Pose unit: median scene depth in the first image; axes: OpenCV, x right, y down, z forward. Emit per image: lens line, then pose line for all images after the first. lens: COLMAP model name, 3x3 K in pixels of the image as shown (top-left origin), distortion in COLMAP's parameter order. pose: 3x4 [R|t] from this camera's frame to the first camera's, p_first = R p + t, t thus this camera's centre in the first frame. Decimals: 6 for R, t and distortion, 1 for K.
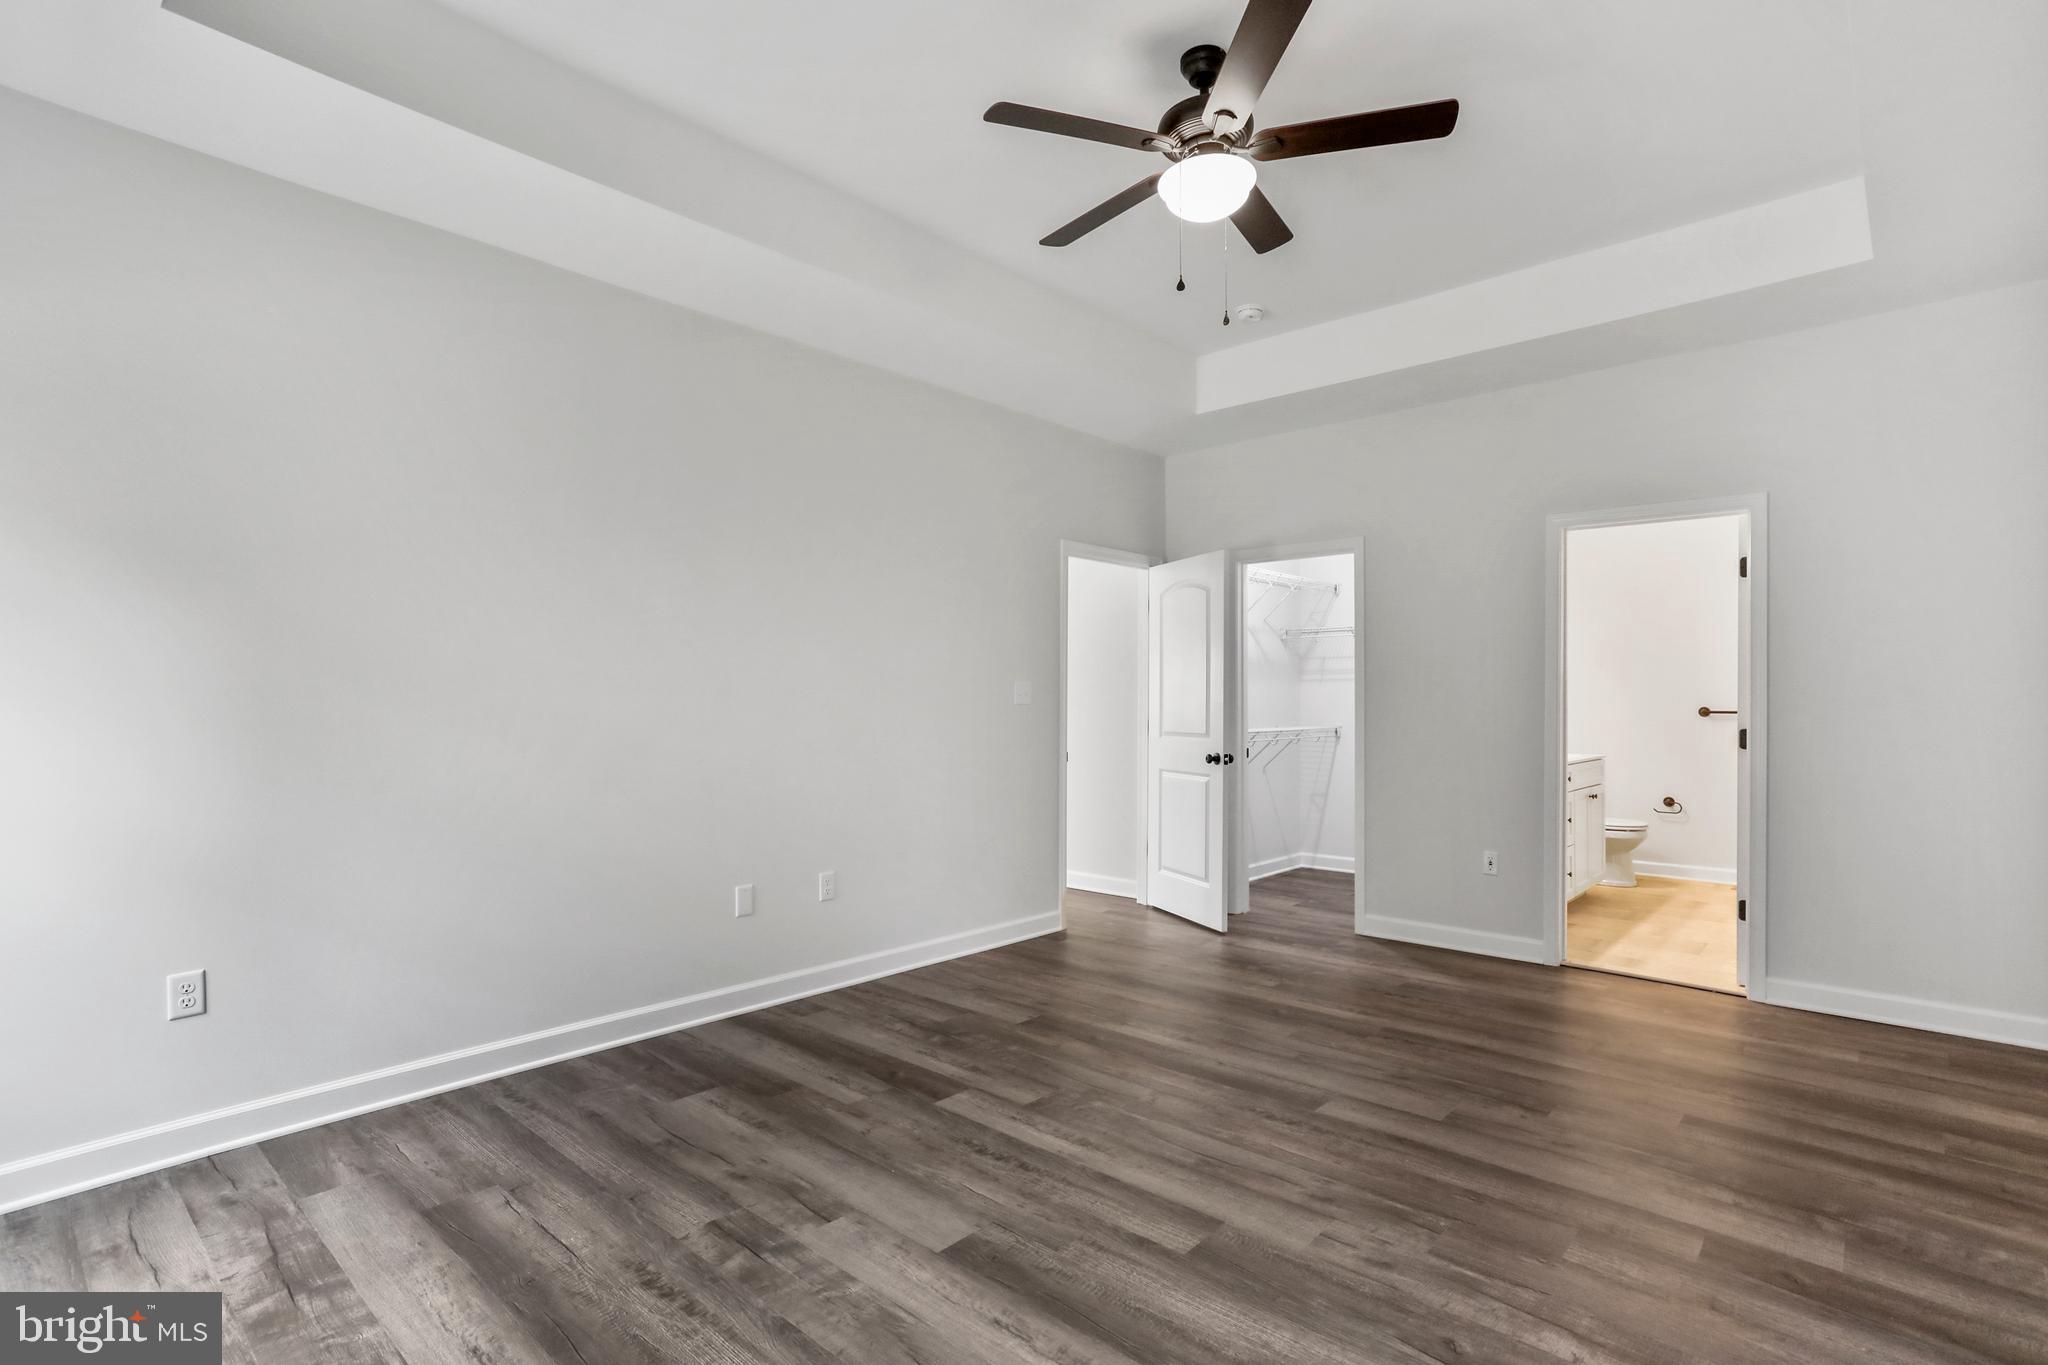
lens RADIAL K [[1002.5, 0, 1021.0], [0, 1002.5, 680.7], [0, 0, 1]] dist [-0.058567, 0.031073]
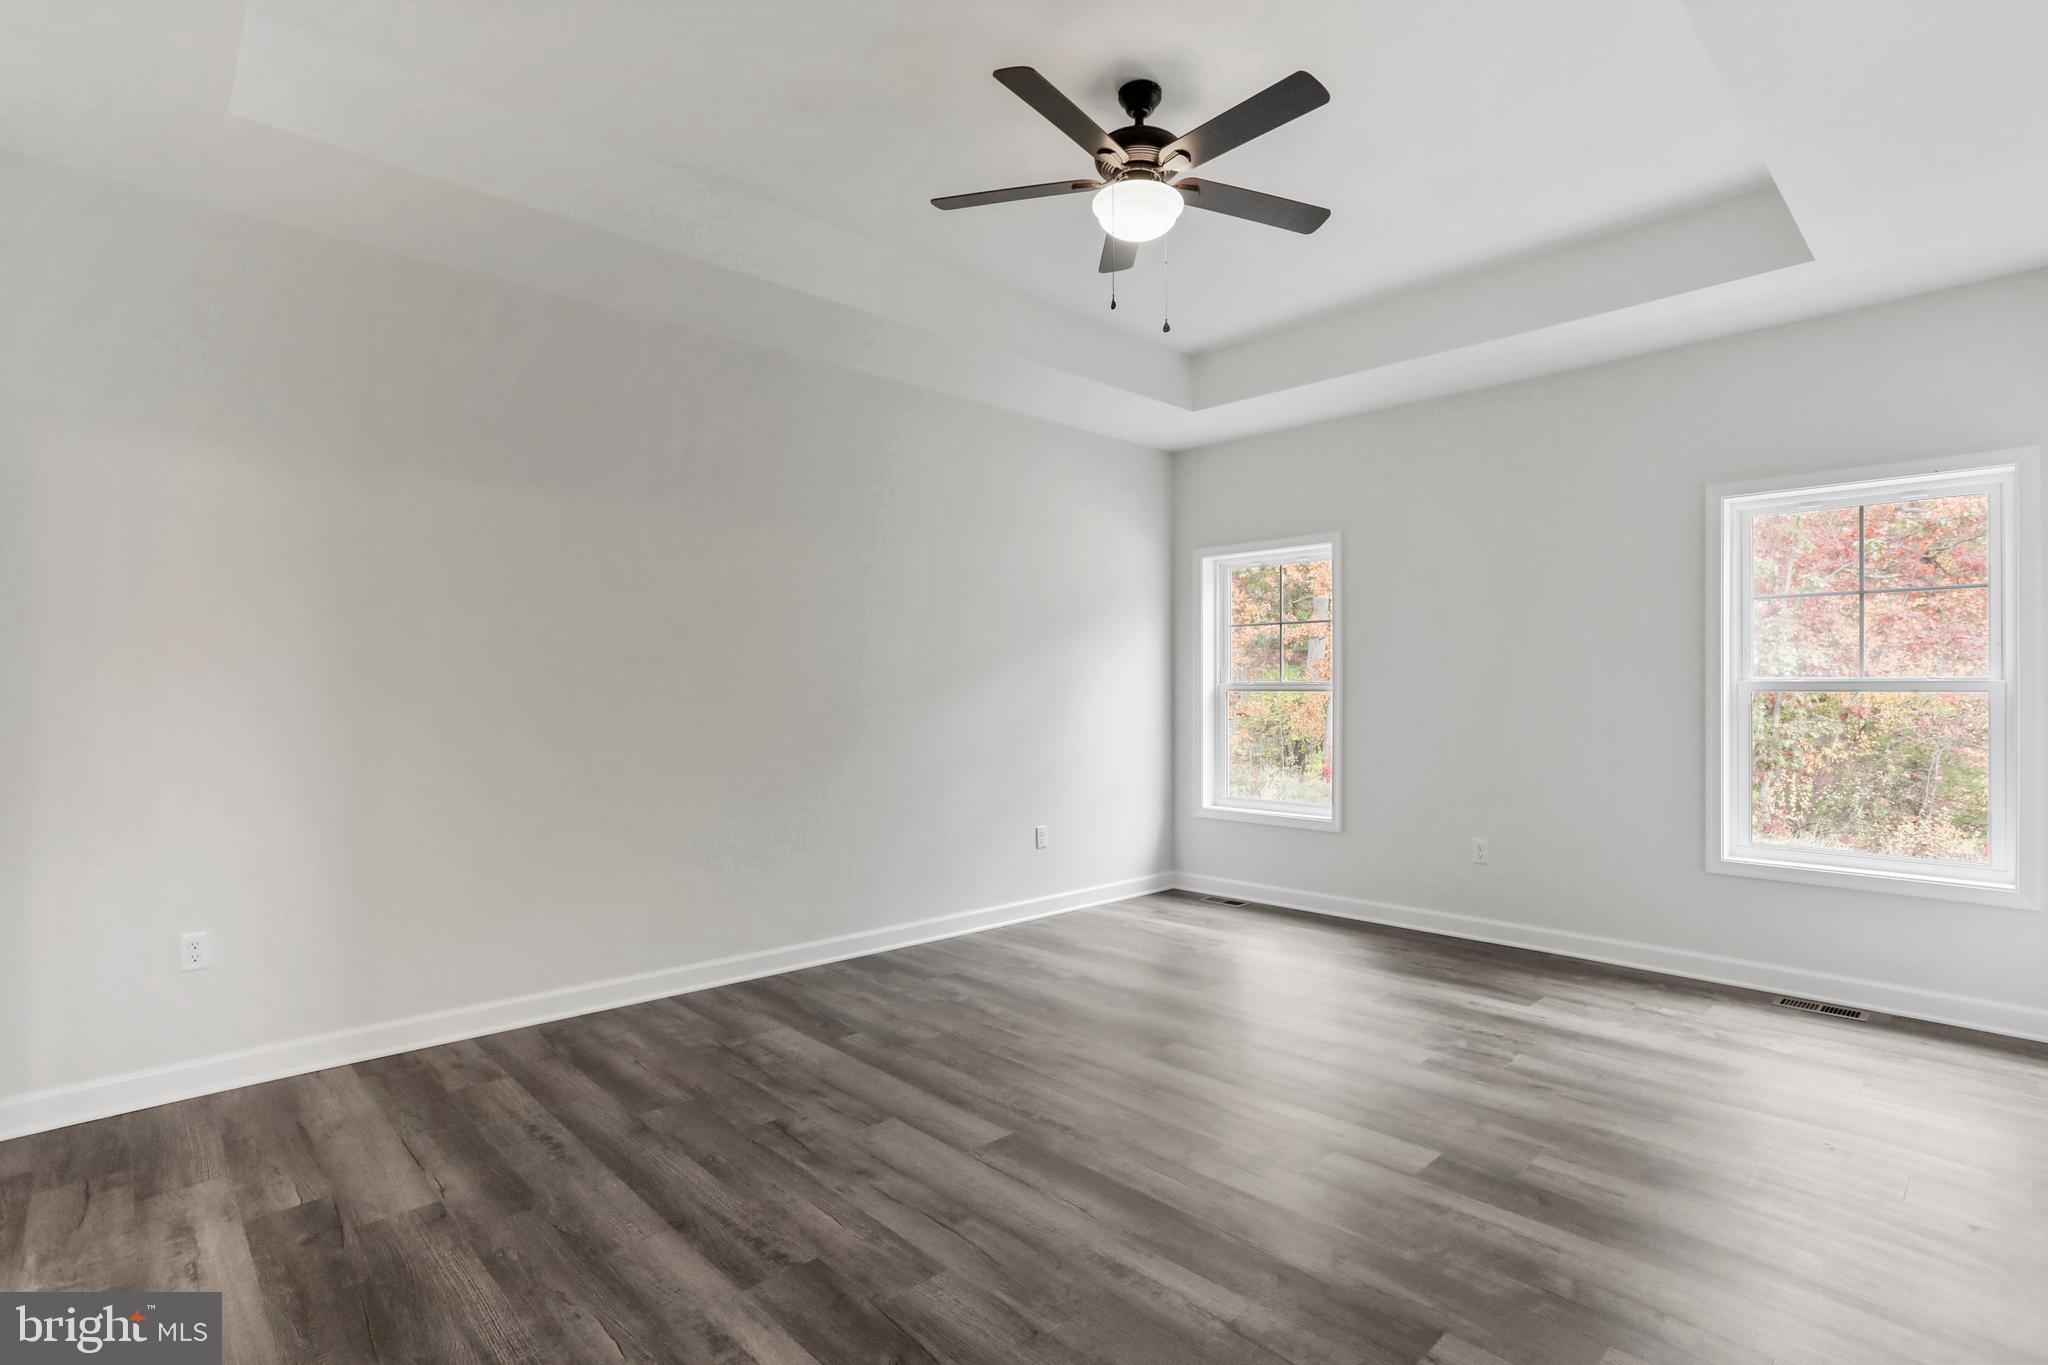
lens RADIAL K [[969.8, 0, 1028.1], [0, 969.8, 699.1], [0, 0, 1]] dist [-0.038313, 0.000331]
pose [[-0.997823, 0.000972, 0.065937, 0.170877], [0.000366, 0.999958, -0.009200, 0.028679], [-0.065943, -0.009155, -0.997781, 1.458126]]
